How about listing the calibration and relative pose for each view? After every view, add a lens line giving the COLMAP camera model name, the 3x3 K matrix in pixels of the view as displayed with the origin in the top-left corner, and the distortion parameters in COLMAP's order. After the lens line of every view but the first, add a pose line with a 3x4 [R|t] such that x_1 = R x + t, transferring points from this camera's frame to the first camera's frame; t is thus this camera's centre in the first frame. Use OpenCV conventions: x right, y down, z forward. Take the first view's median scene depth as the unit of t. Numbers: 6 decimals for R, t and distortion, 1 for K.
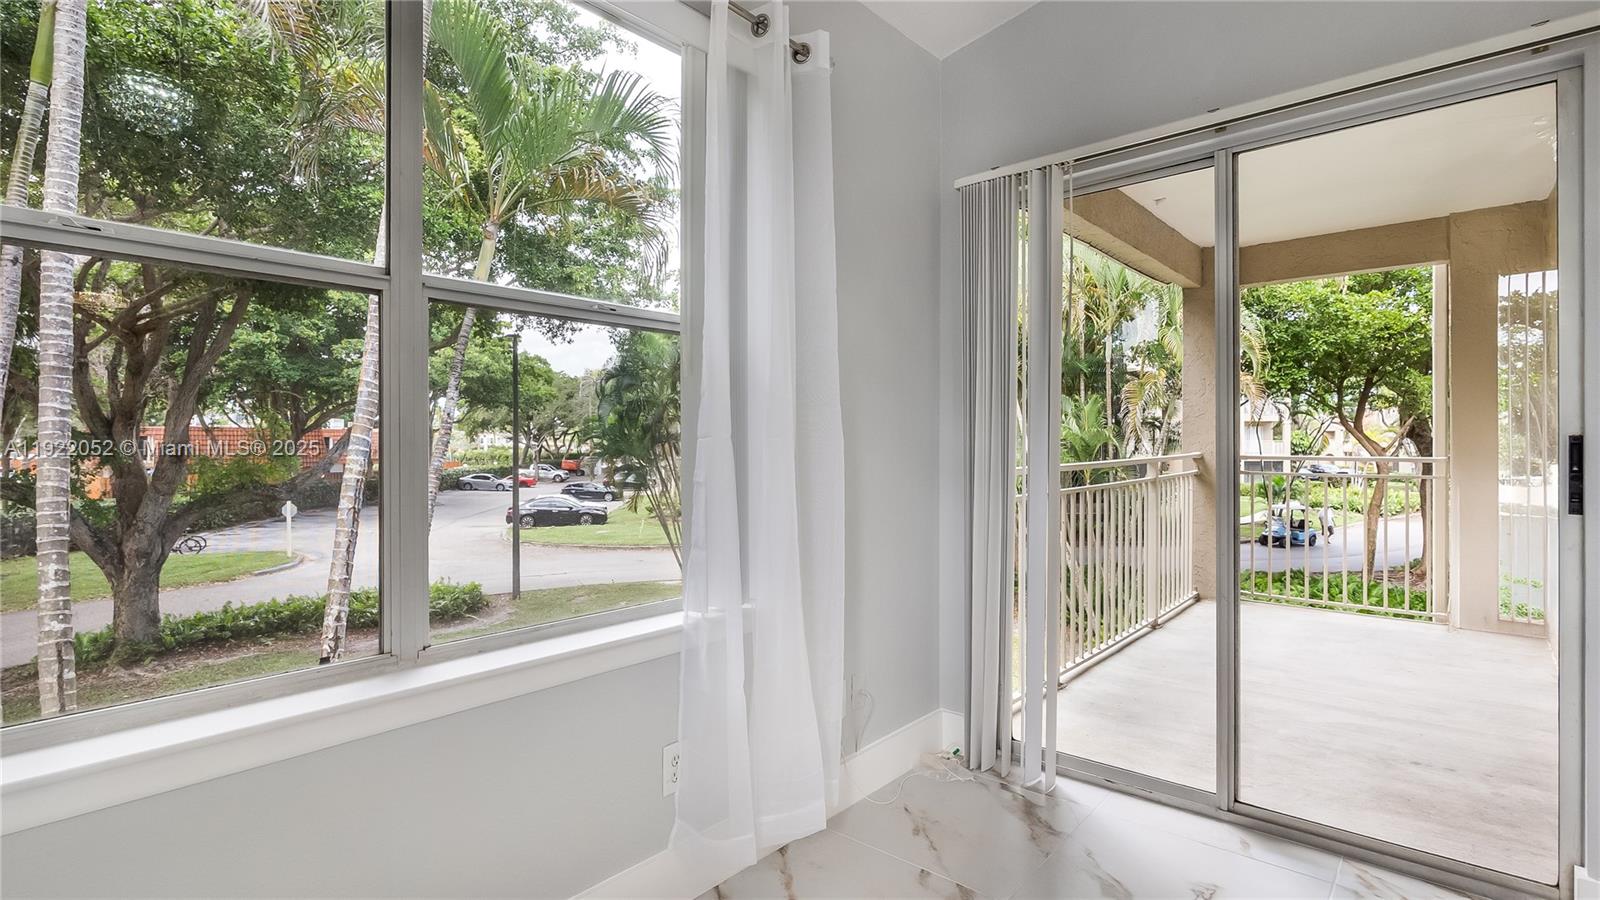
lens RADIAL K [[746.2, 0, 813.5], [0, 746.2, 443.0], [0, 0, 1]] dist [-0.004487, 0.000042]
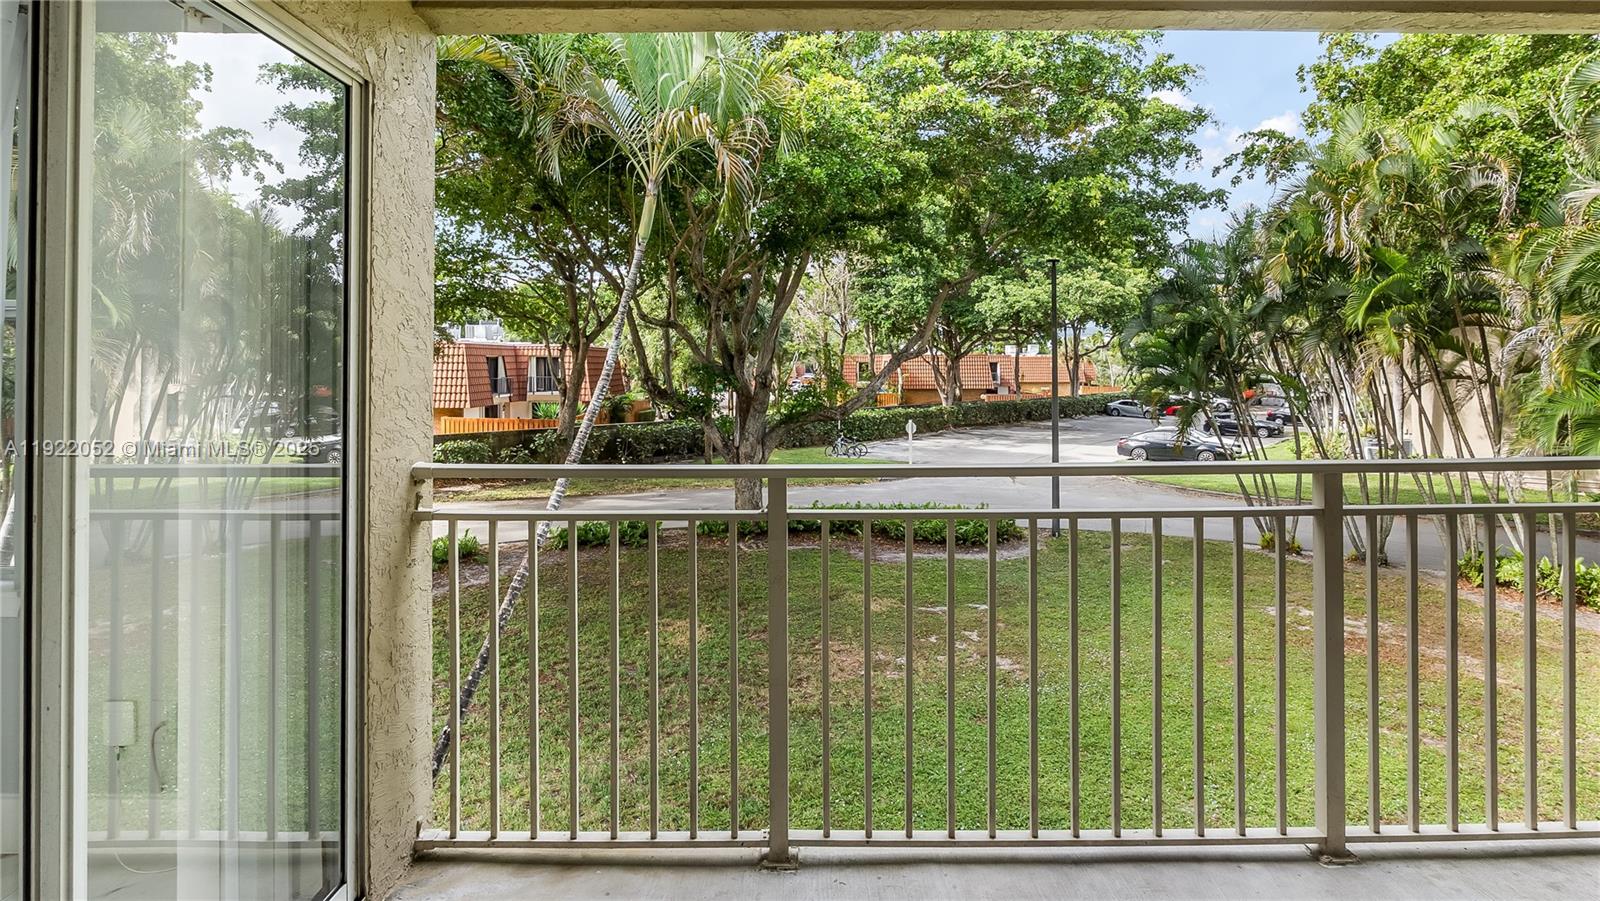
lens RADIAL K [[780.5, 0, 799.2], [0, 780.5, 363.5], [0, 0, 1]] dist [-0.018434, 0.000274]
pose [[0.652852, -0.002275, -0.757482, 0.204730], [0.000149, 0.999996, -0.002875, -0.012043], [0.757486, 0.001765, 0.652849, 0.165329]]
